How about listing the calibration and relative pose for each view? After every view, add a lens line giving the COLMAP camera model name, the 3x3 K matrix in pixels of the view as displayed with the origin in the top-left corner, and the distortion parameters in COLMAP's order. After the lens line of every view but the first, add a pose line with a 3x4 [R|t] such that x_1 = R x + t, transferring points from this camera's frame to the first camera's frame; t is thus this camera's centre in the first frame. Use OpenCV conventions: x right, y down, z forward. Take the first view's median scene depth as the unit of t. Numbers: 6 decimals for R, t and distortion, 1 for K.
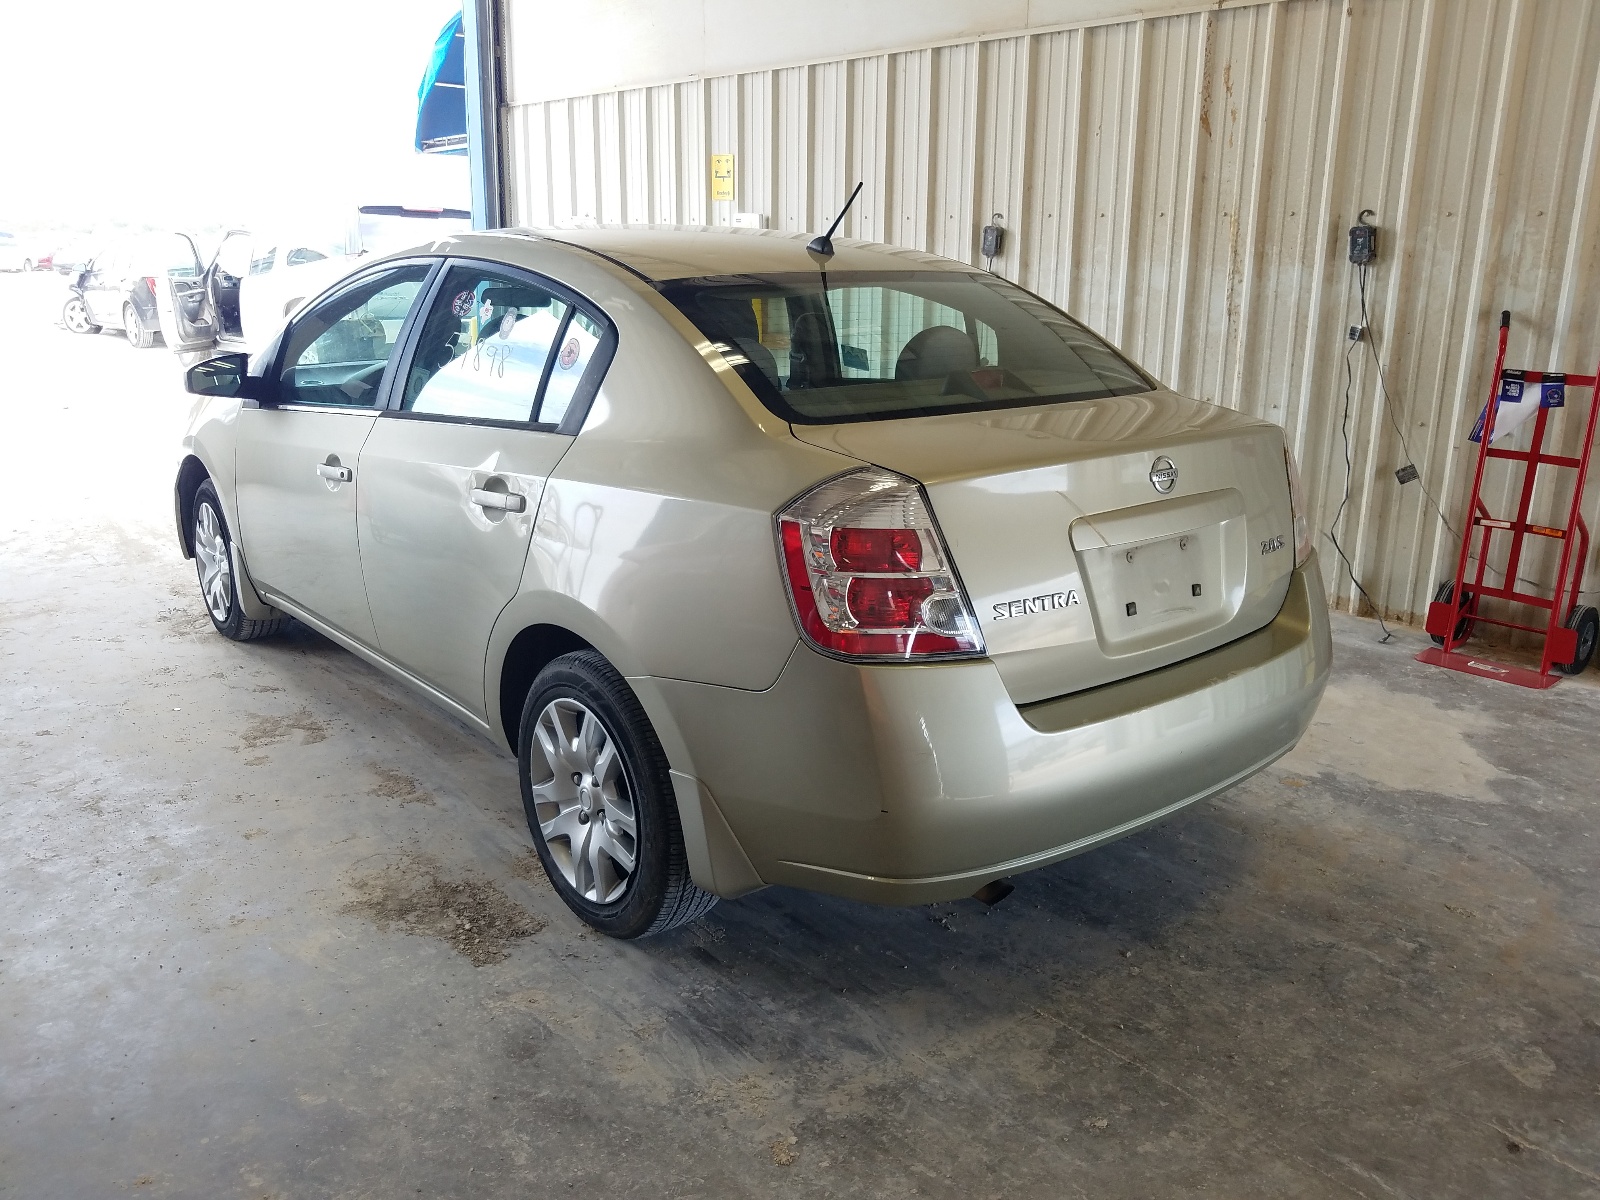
lens RADIAL K [[1249.3, 0, 795.9], [0, 1249.3, 600.9], [0, 0, 1]] dist [-0.014805, 0.011089]
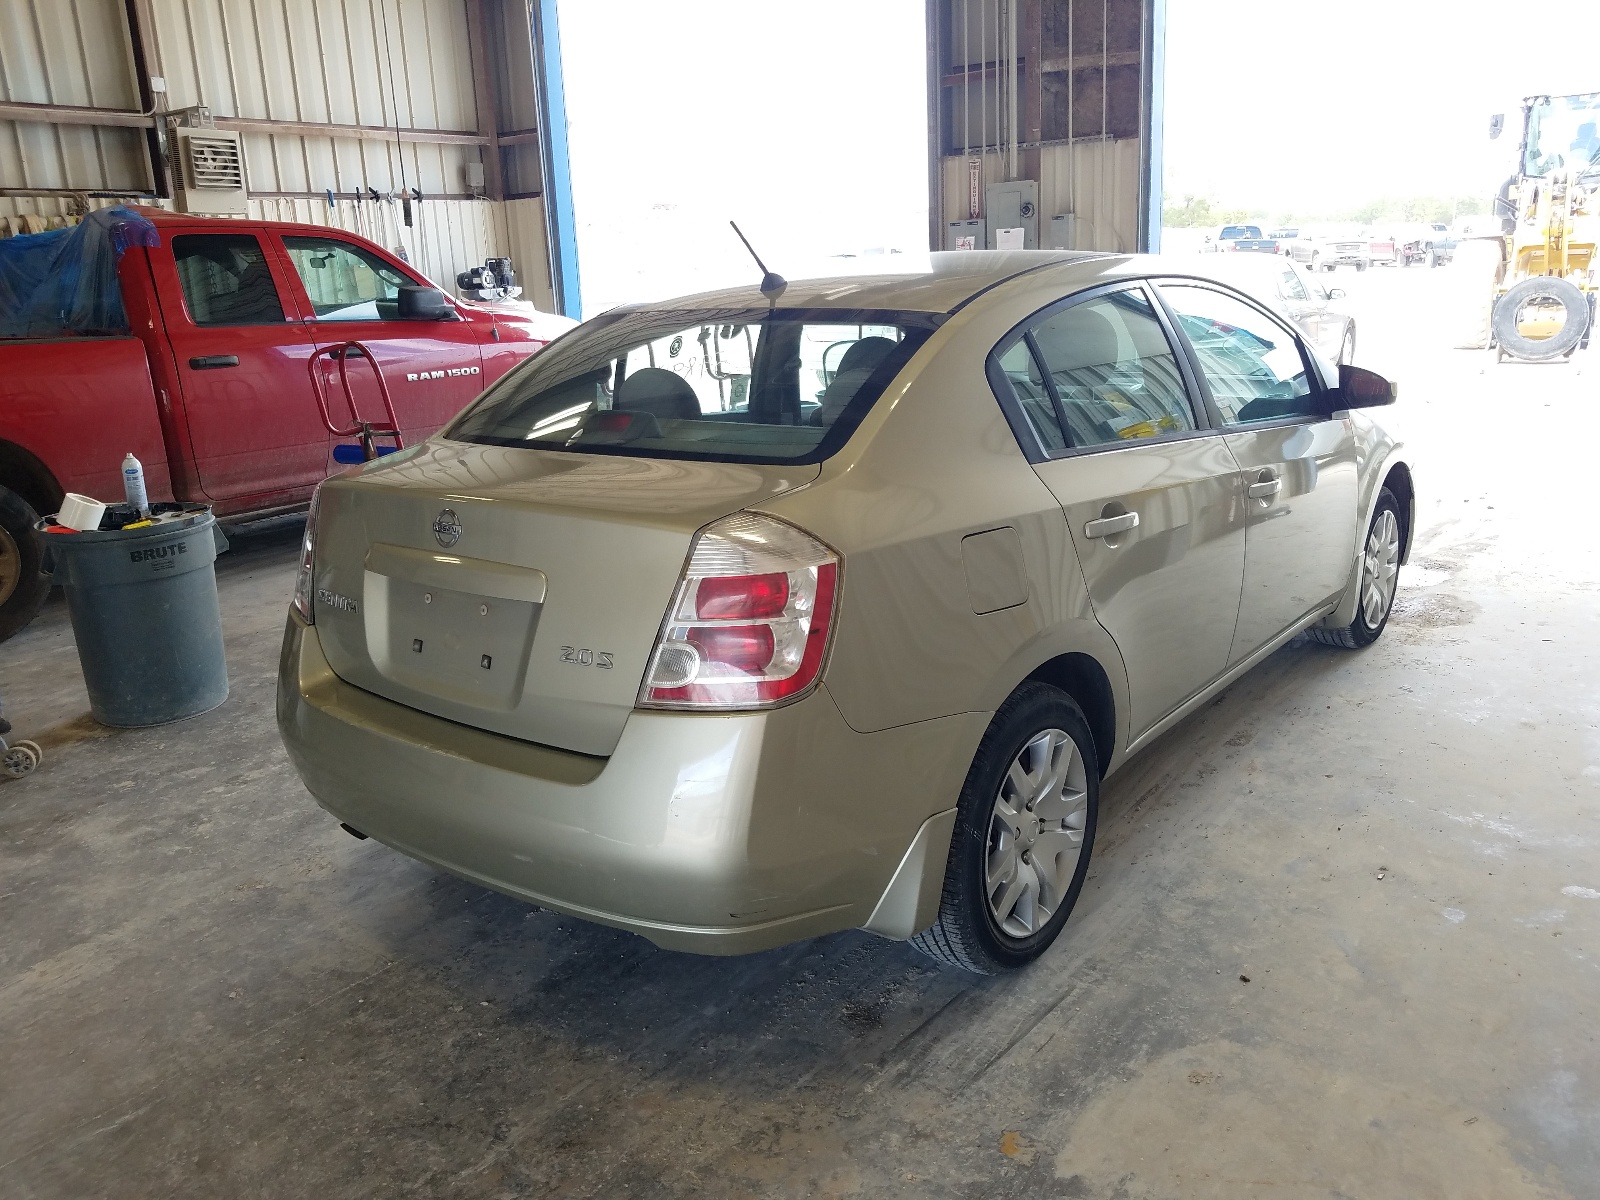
lens RADIAL K [[1249.3, 0, 797.9], [0, 1249.3, 603.6], [0, 0, 1]] dist [-0.014805, 0.011089]
pose [[0.202277, 0.228761, -0.952236, 1.242757], [-0.218416, 0.958382, 0.183841, -0.270853], [0.954661, 0.170797, 0.243824, 0.982547]]
